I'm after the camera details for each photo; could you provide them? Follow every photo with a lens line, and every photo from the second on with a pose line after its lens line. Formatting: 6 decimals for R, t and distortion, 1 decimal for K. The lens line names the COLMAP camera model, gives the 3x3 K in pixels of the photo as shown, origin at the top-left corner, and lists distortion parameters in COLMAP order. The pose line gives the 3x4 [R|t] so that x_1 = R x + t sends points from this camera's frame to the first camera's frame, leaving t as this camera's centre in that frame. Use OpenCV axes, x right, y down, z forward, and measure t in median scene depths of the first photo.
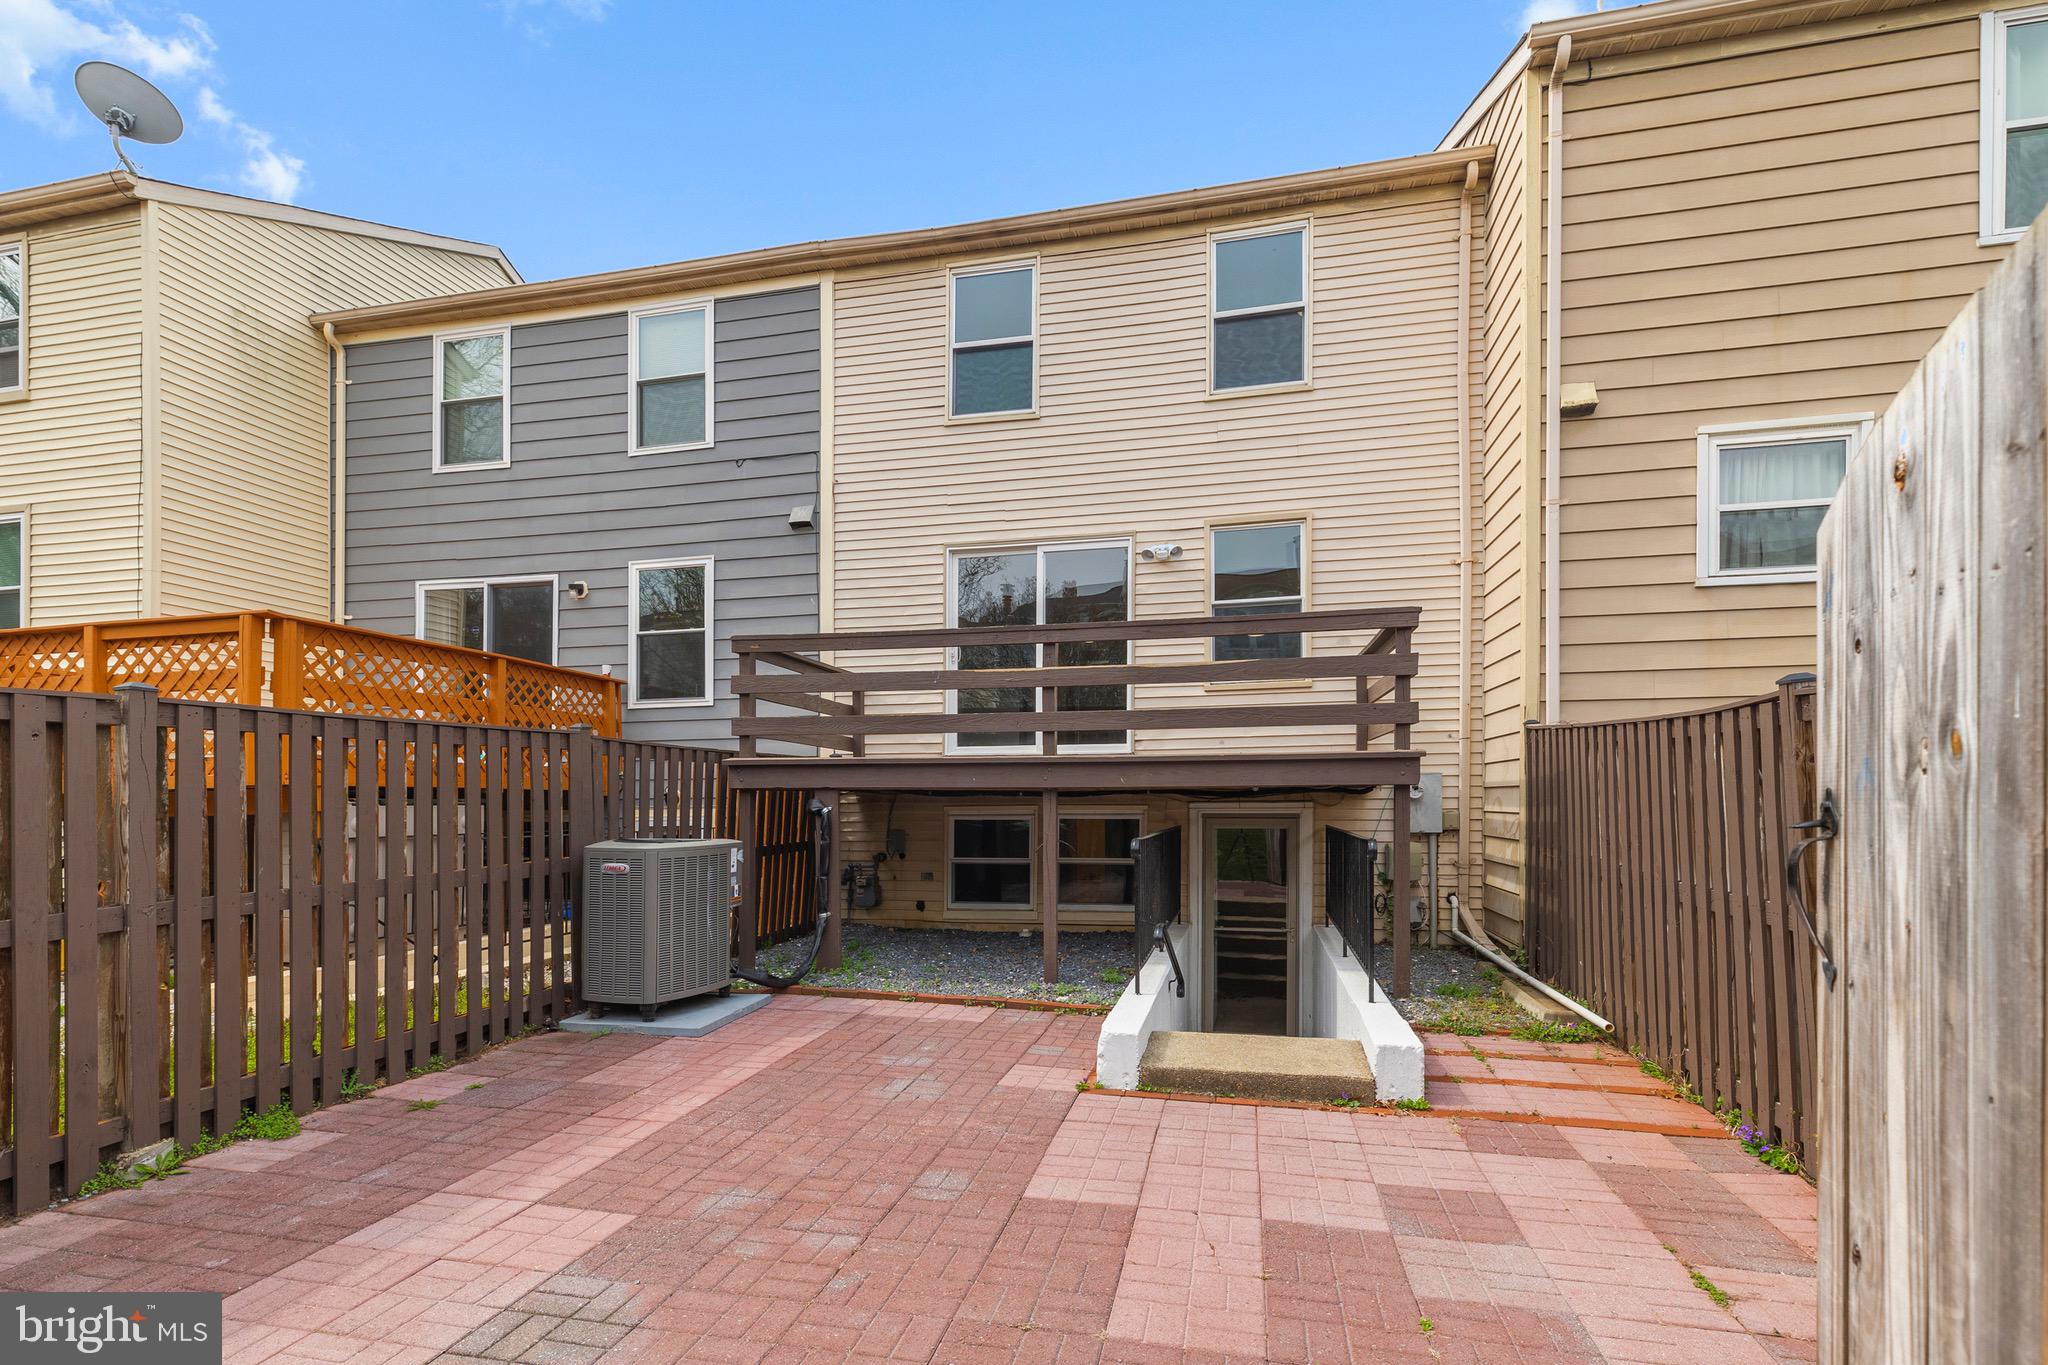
lens RADIAL K [[894.9, 0, 1087.4], [0, 894.9, 734.6], [0, 0, 1]] dist [0.007336, -0.000382]
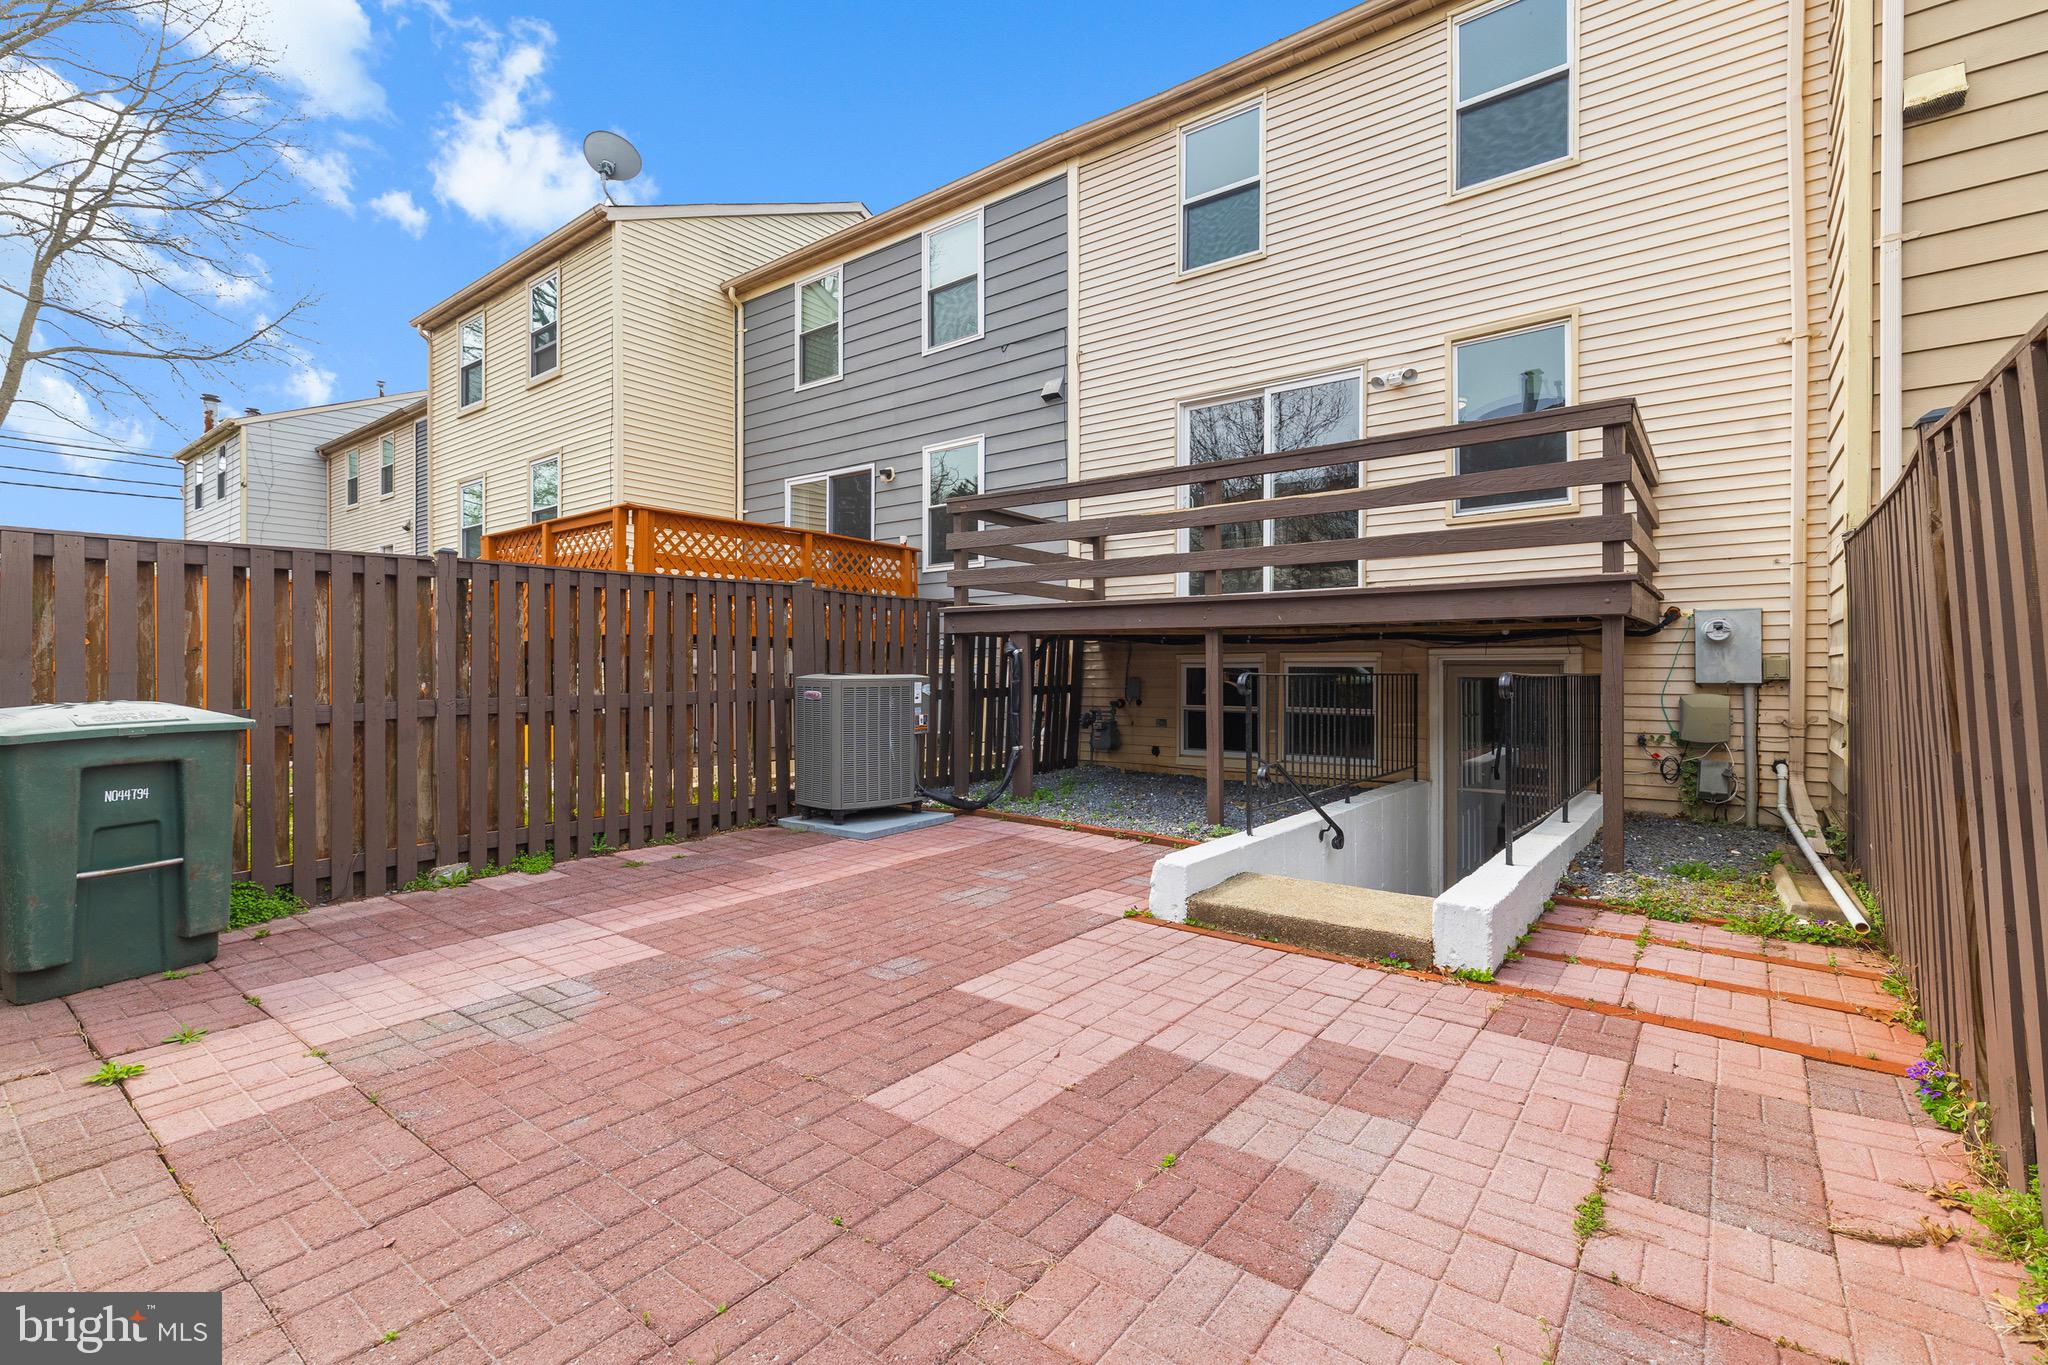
lens RADIAL K [[894.9, 0, 1122.3], [0, 894.9, 605.0], [0, 0, 1]] dist [0.007336, -0.000382]
pose [[0.912871, -0.028666, -0.407241, 0.227545], [0.028732, 0.999569, -0.005955, 0.031773], [0.407236, -0.006265, 0.913301, 0.050157]]
